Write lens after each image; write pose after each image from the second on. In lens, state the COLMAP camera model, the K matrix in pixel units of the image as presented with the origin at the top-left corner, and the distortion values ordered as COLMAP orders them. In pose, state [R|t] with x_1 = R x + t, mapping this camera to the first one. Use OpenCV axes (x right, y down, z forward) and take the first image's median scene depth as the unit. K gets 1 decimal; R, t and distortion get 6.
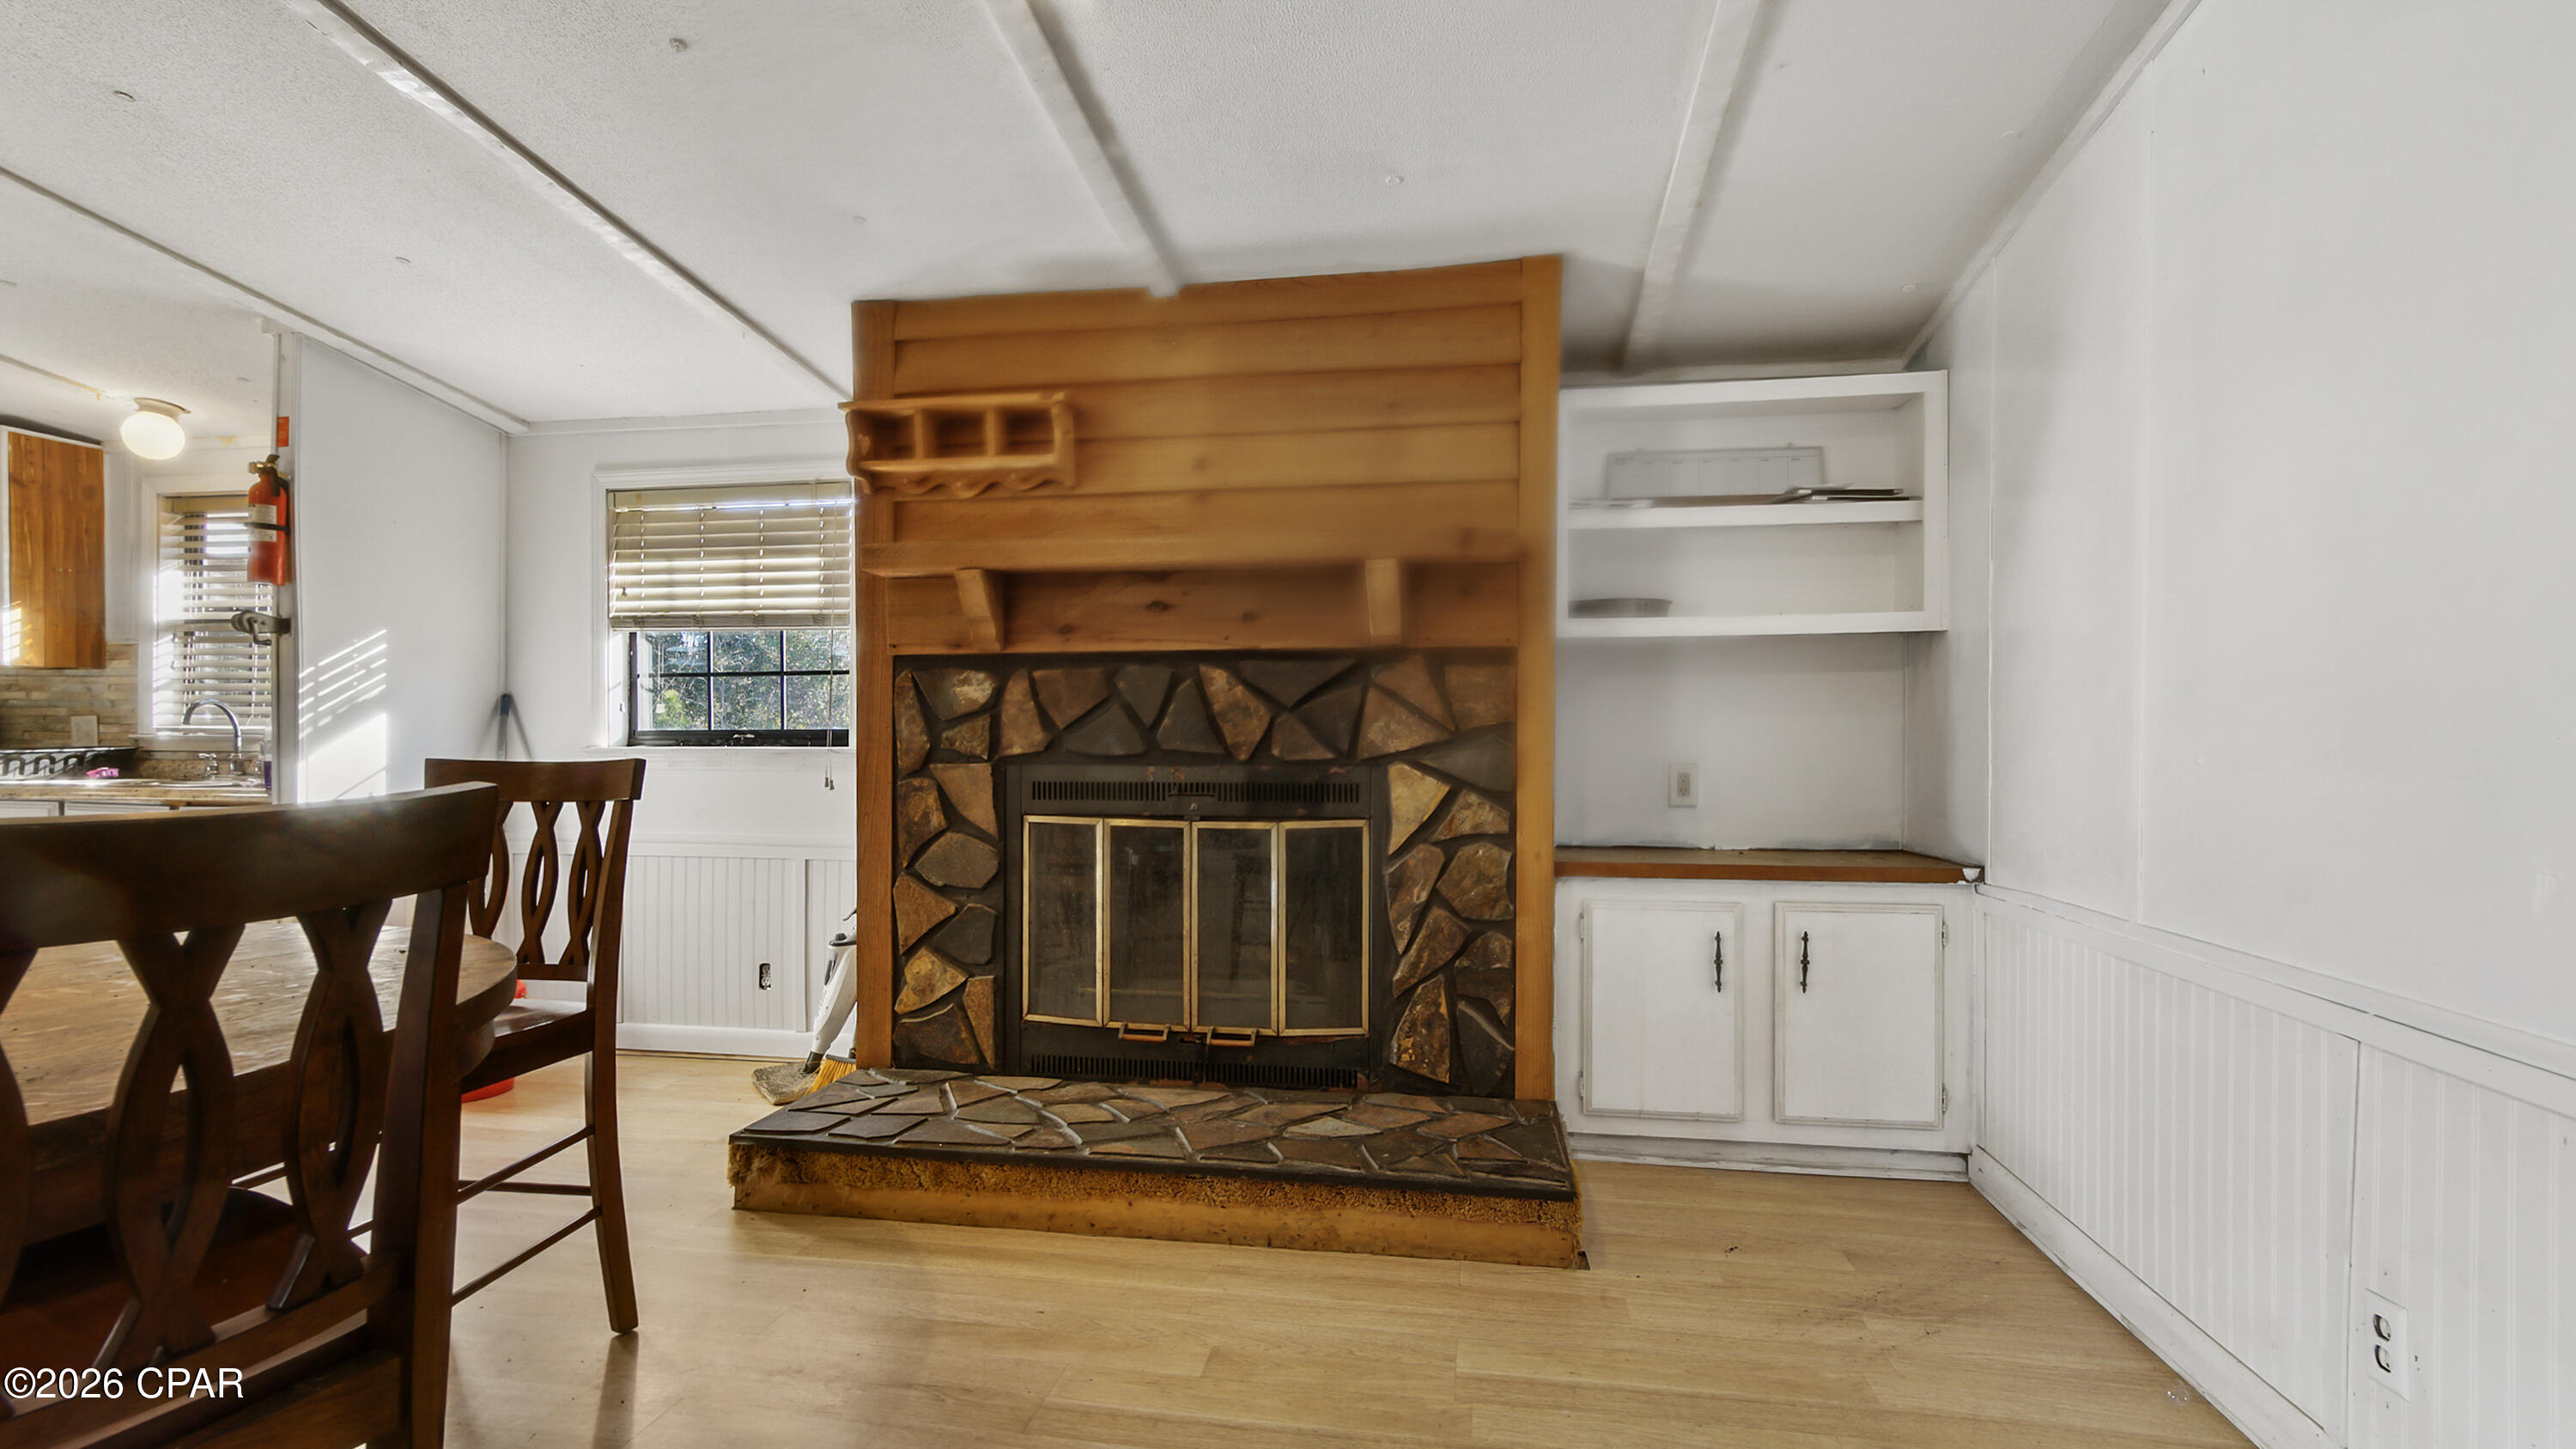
lens RADIAL K [[1177.3, 0, 1285.1], [0, 1177.3, 736.4], [0, 0, 1]] dist [-0.014503, 0.010209]
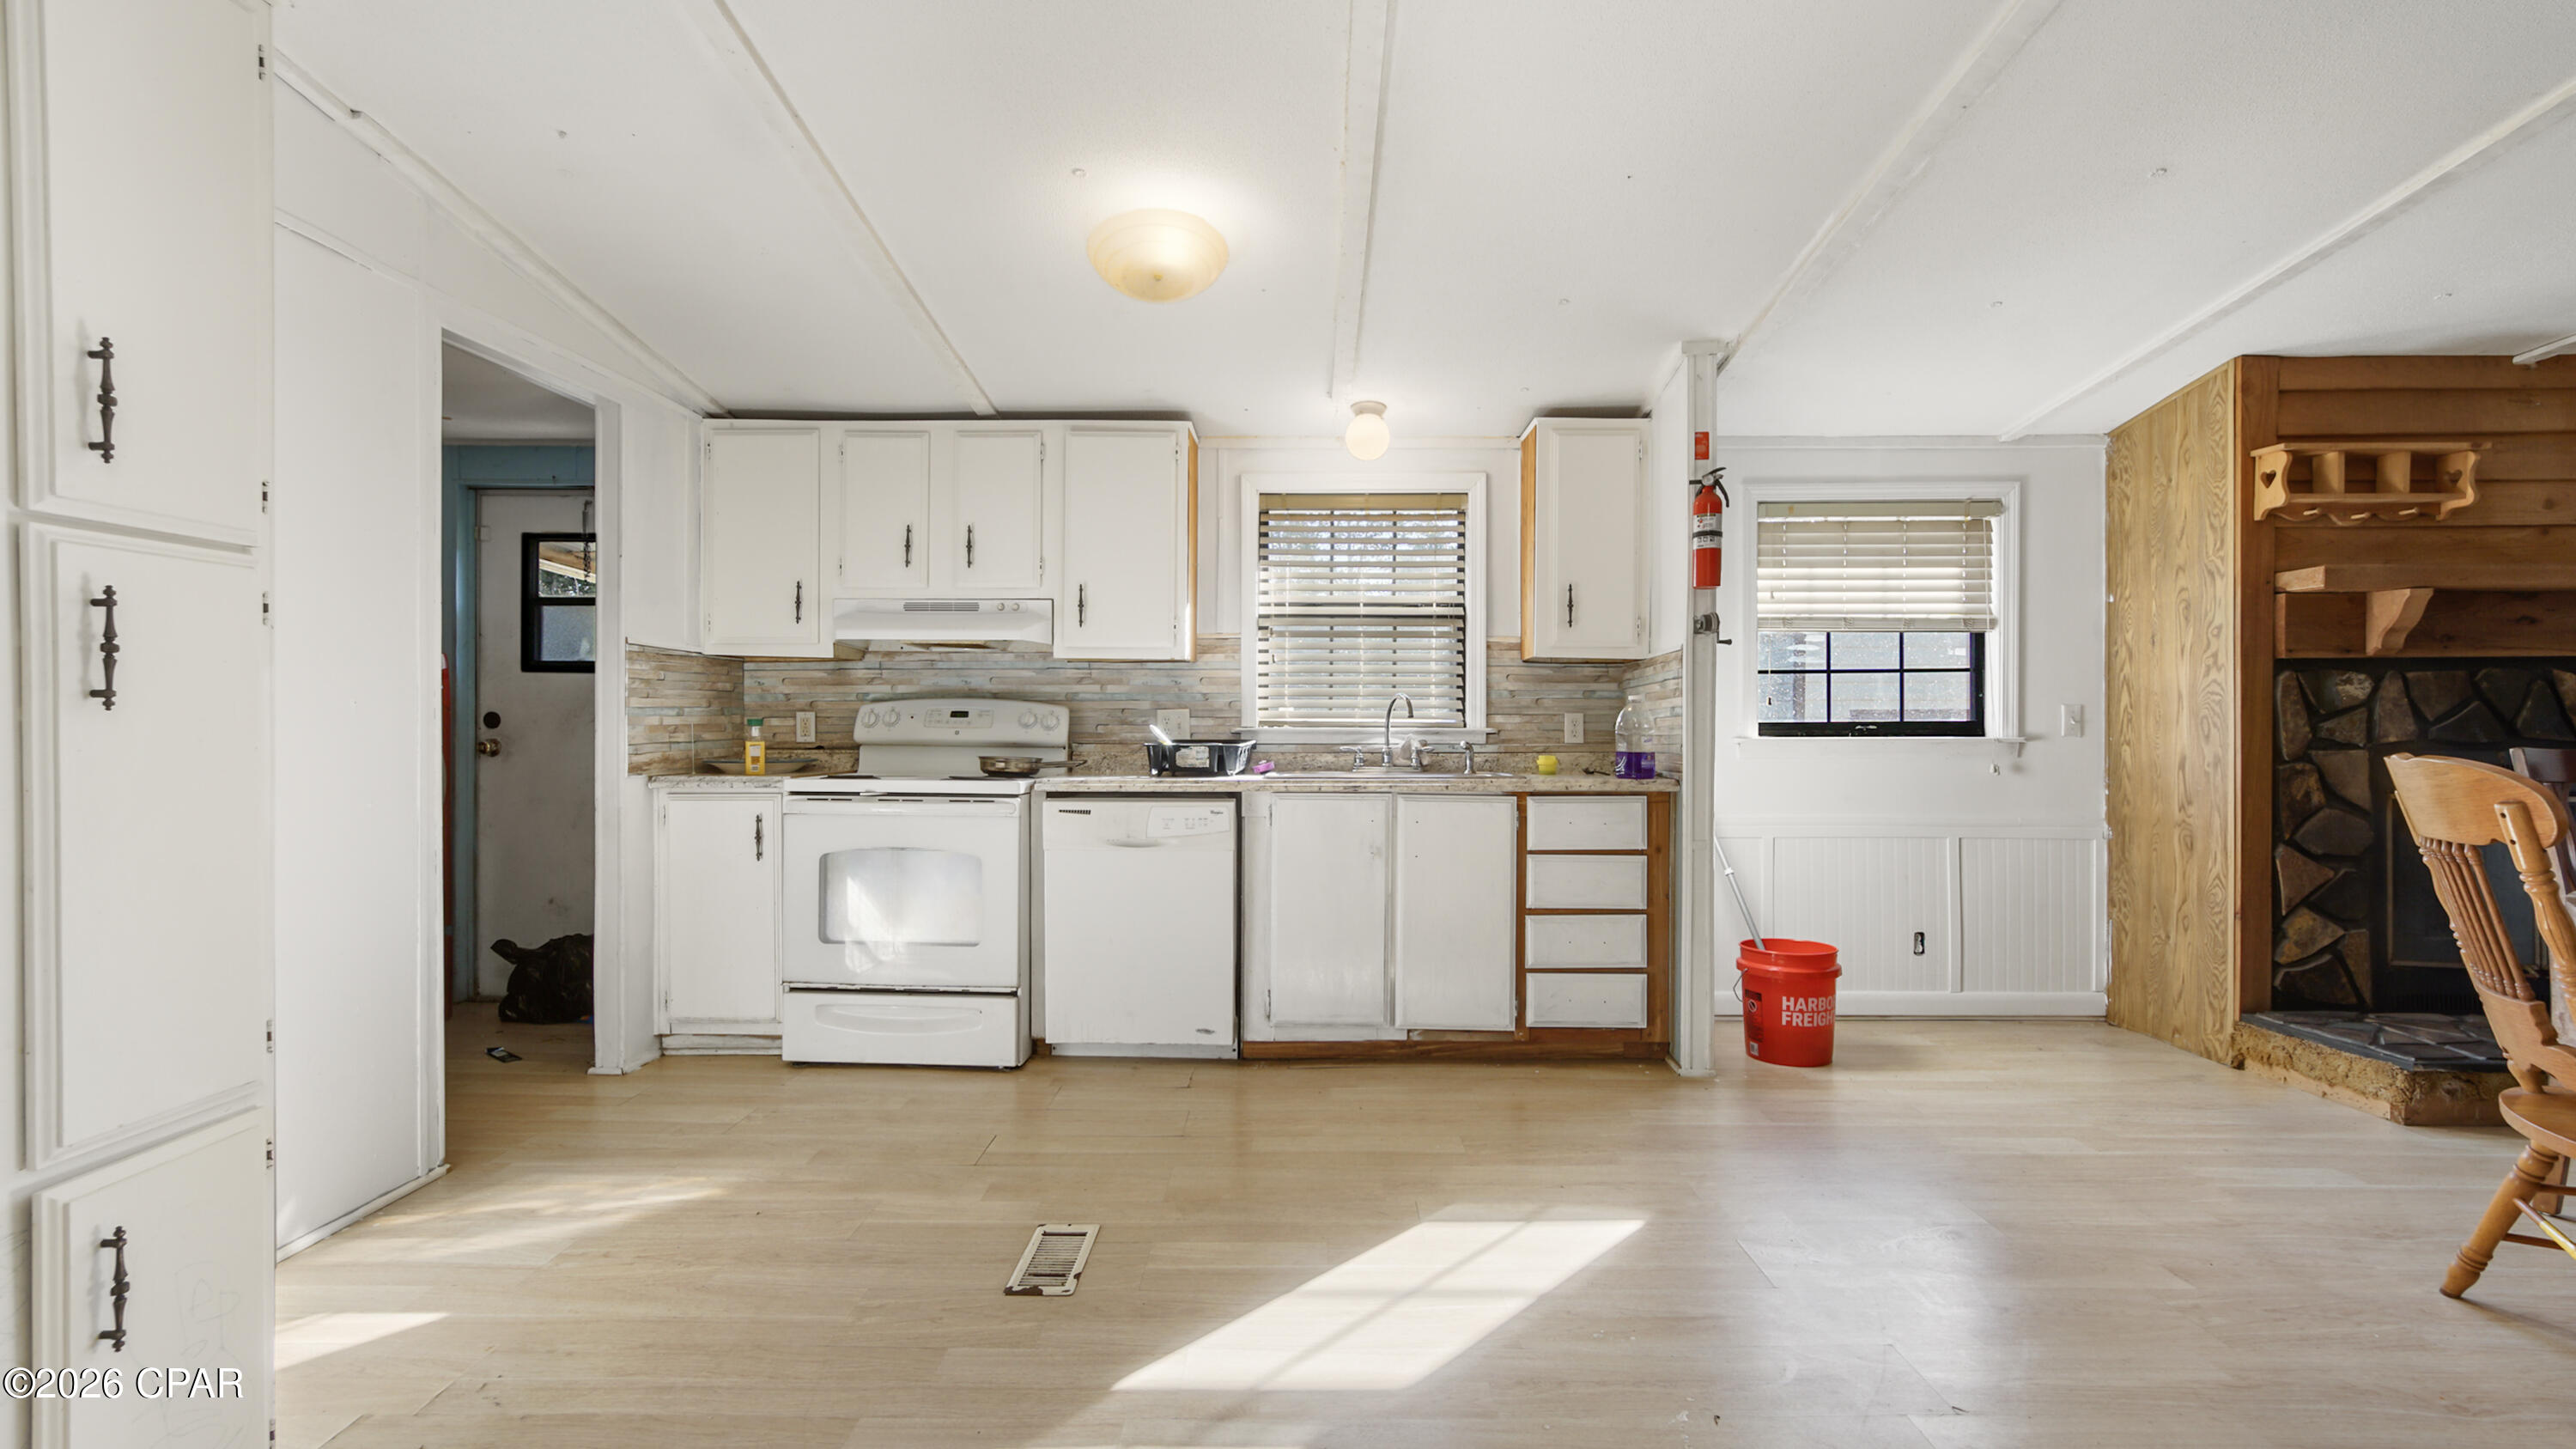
lens RADIAL K [[1177.3, 0, 1285.1], [0, 1177.3, 736.4], [0, 0, 1]] dist [-0.014503, 0.010209]
pose [[0.989604, -0.002044, 0.143804, -1.493400], [0.001549, 0.999992, 0.003553, 0.003081], [-0.143811, -0.003294, 0.989600, -0.014292]]
